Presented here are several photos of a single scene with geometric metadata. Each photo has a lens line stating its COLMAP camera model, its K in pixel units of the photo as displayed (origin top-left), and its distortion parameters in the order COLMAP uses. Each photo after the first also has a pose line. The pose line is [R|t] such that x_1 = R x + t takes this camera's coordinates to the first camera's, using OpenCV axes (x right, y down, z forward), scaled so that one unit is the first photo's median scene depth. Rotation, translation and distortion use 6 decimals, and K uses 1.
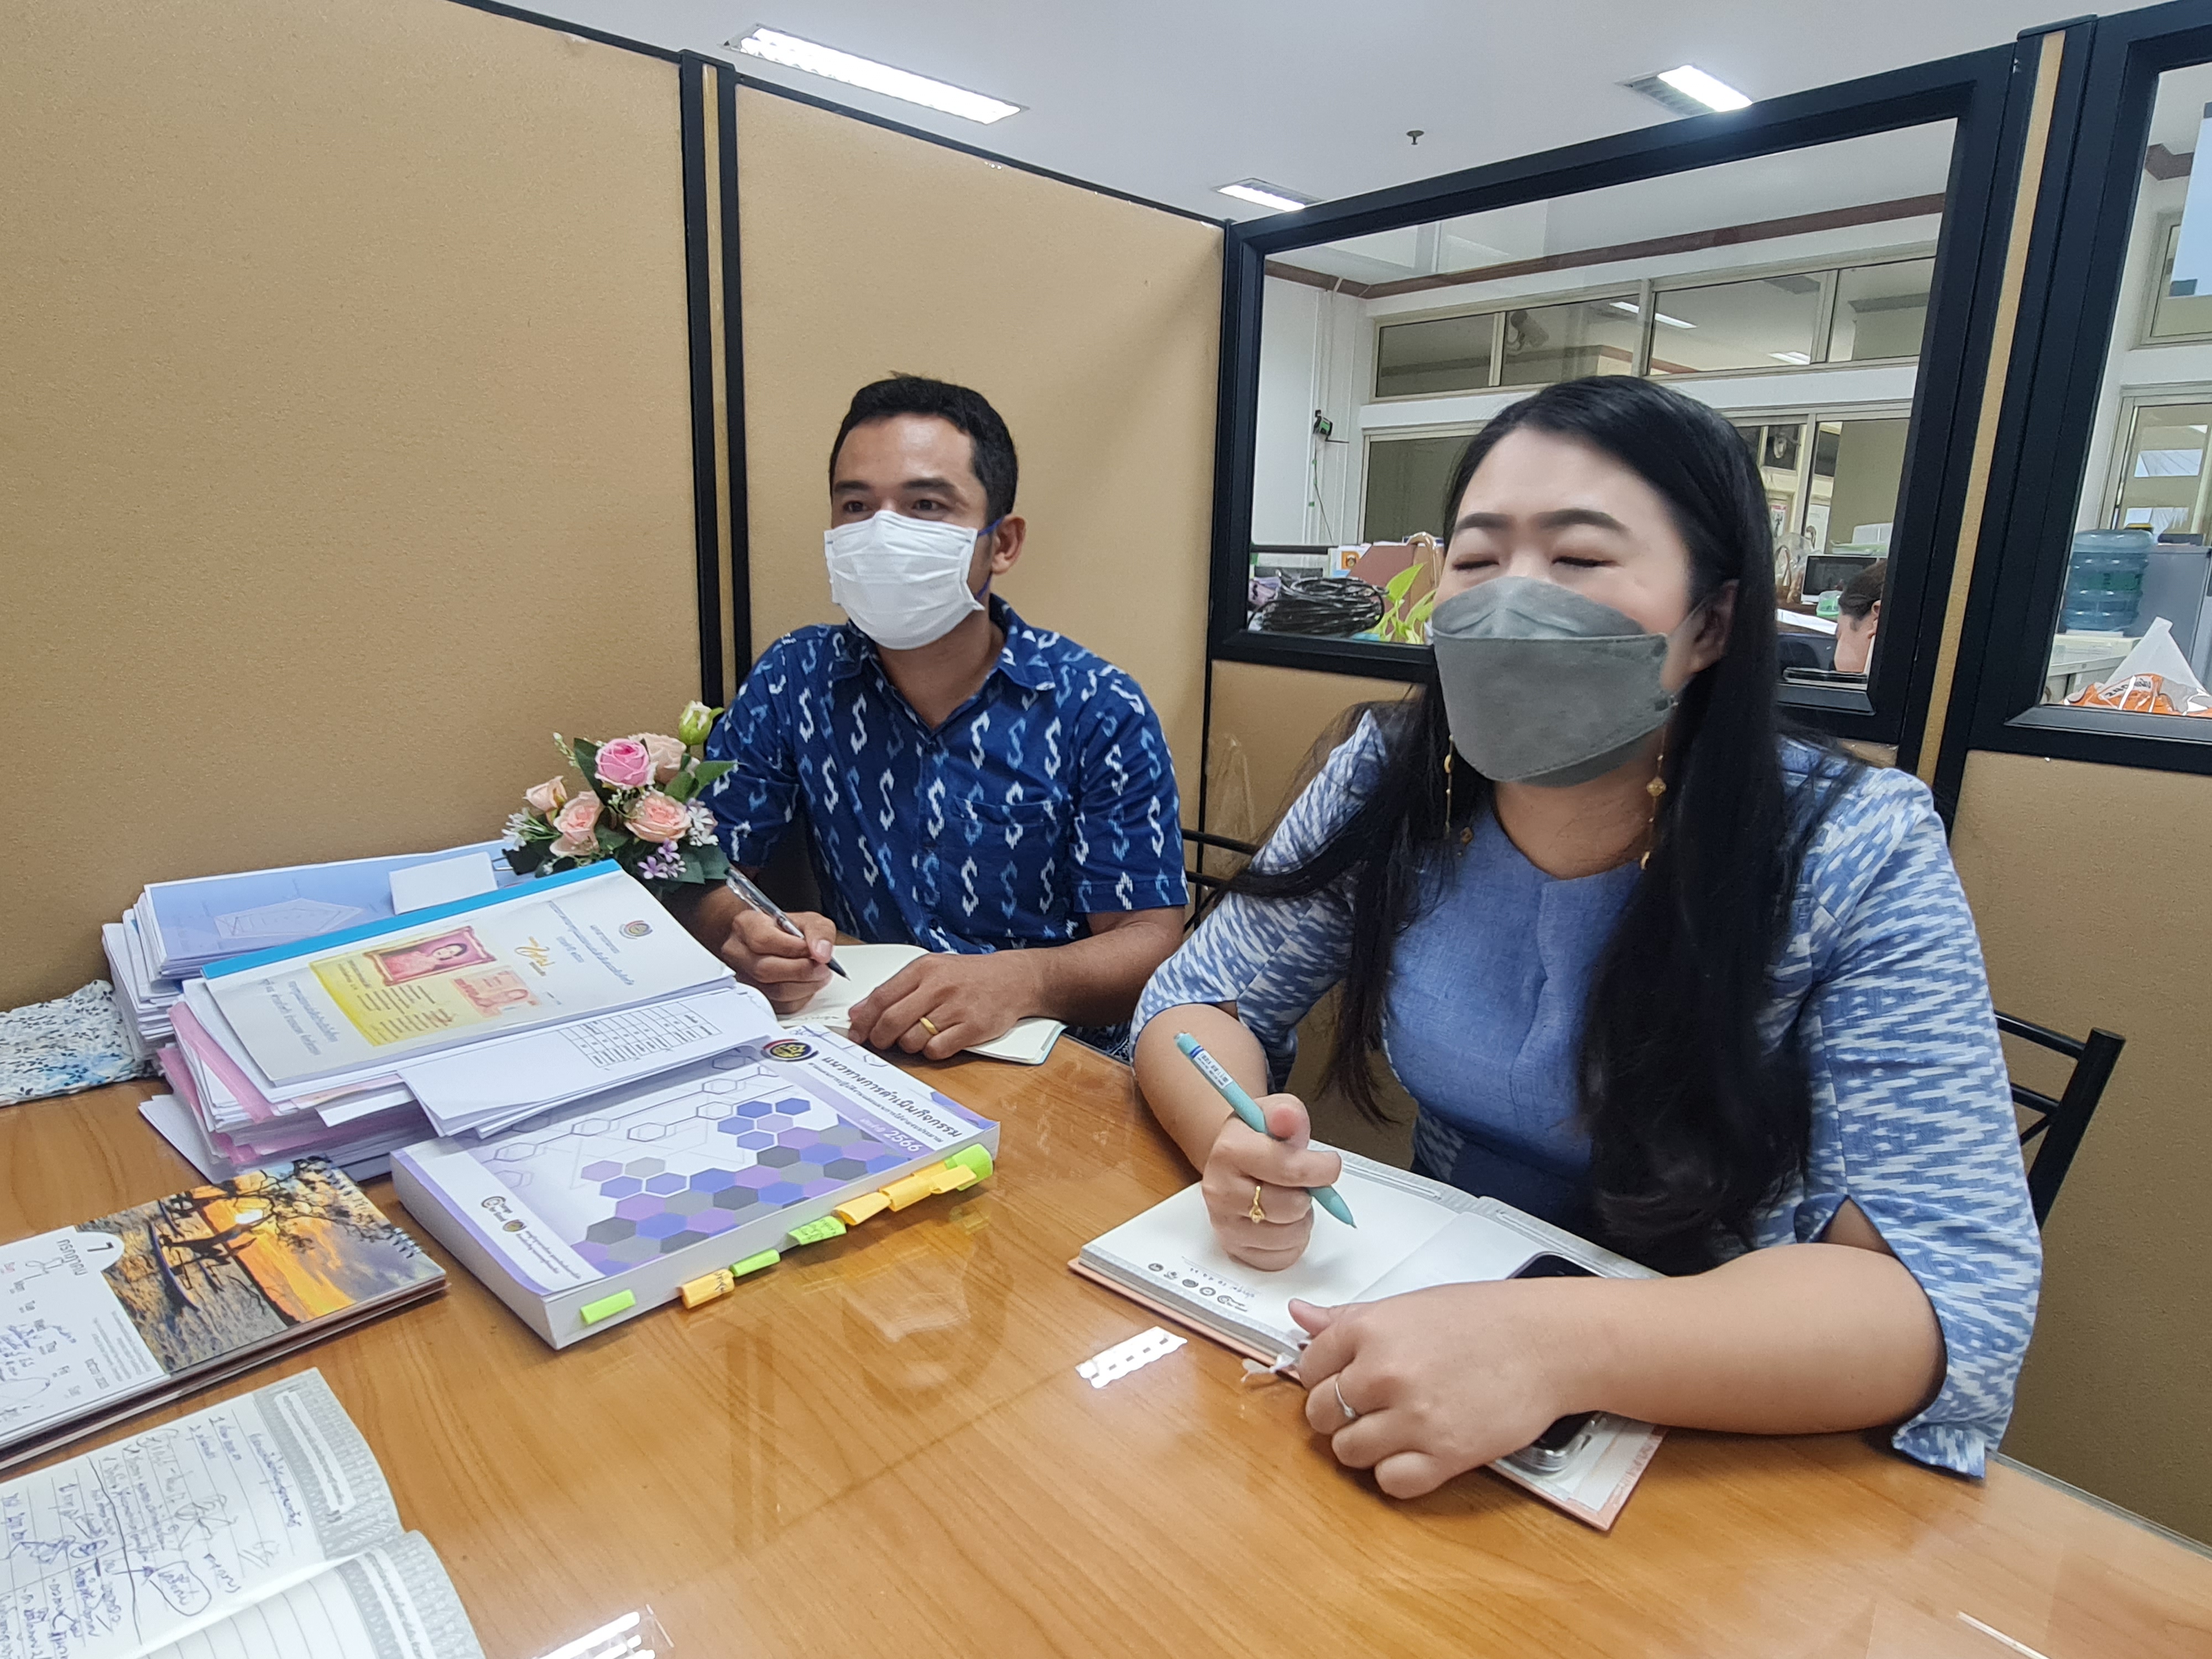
lens RADIAL K [[1291.0, 0, 1106.0], [0, 1291.0, 829.5], [0, 0, 1]] dist [0.000077, -0.000416]
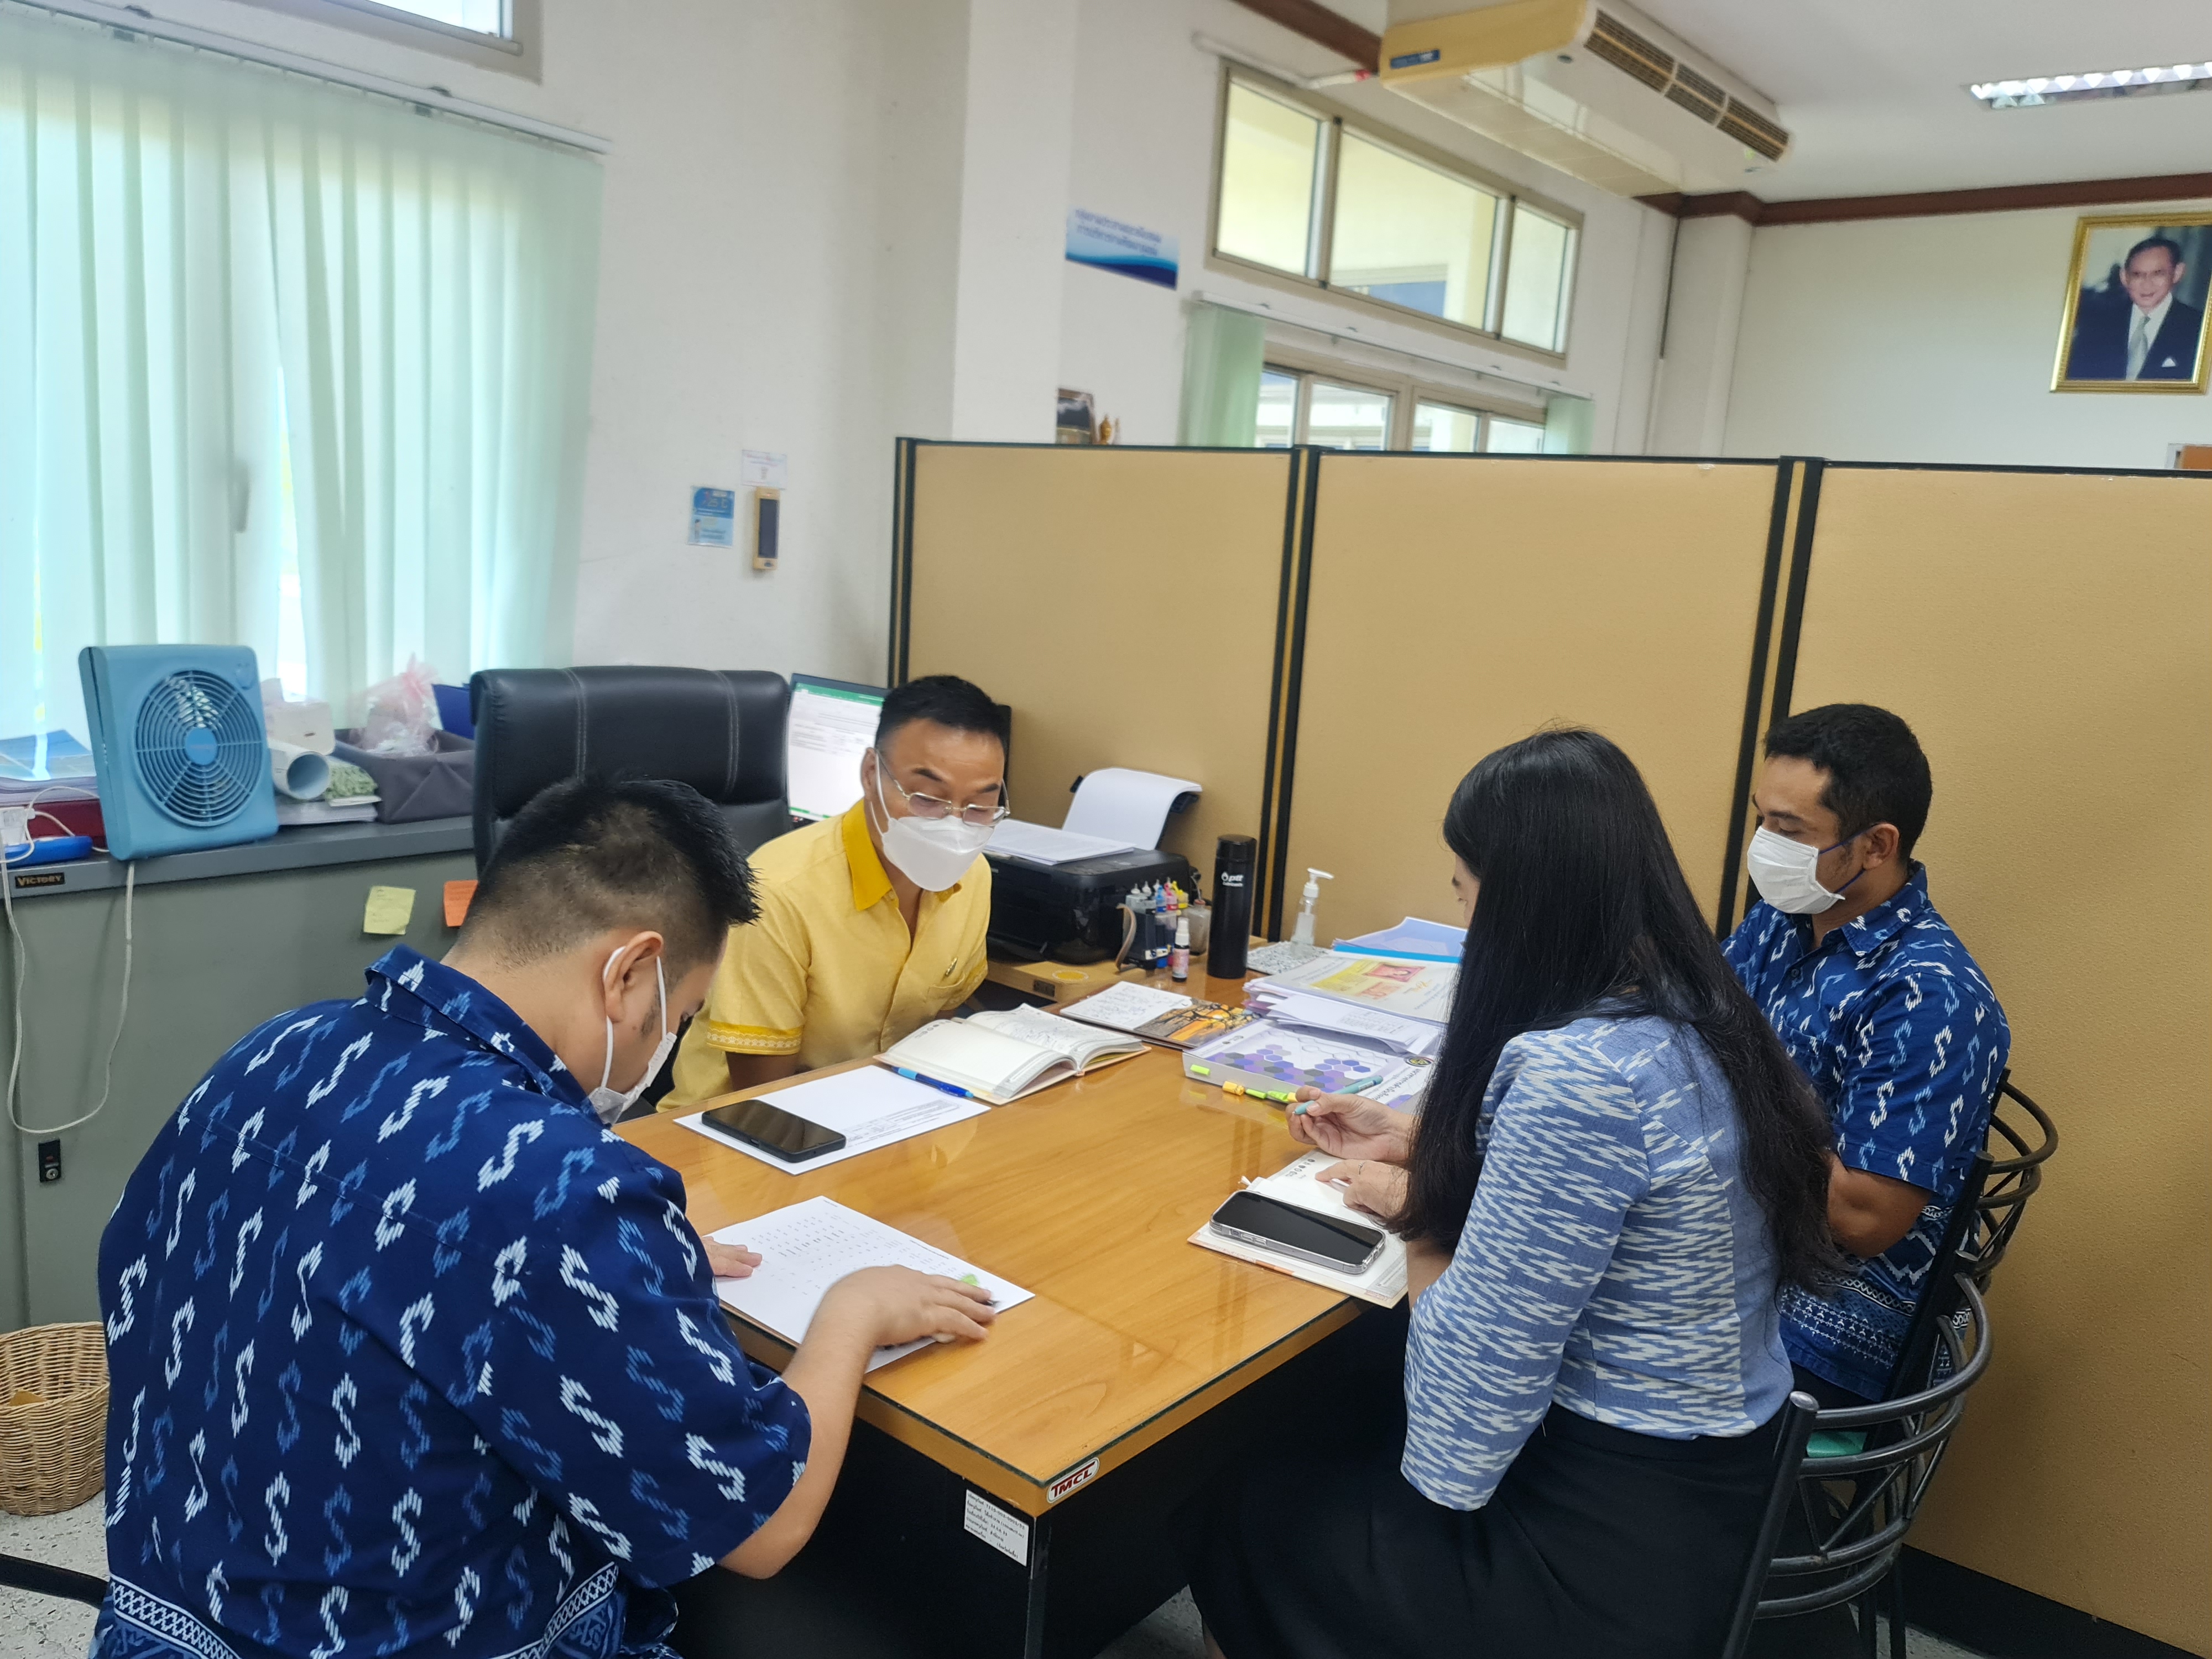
lens RADIAL K [[1648.0, 0, 1106.0], [0, 1648.0, 829.5], [0, 0, 1]] dist [-0.003865, 0.001010]
pose [[0.146995, 0.153956, -0.977082, 2.404953], [-0.265926, 0.957595, 0.110879, -0.356349], [0.952720, 0.243533, 0.181703, 0.091463]]
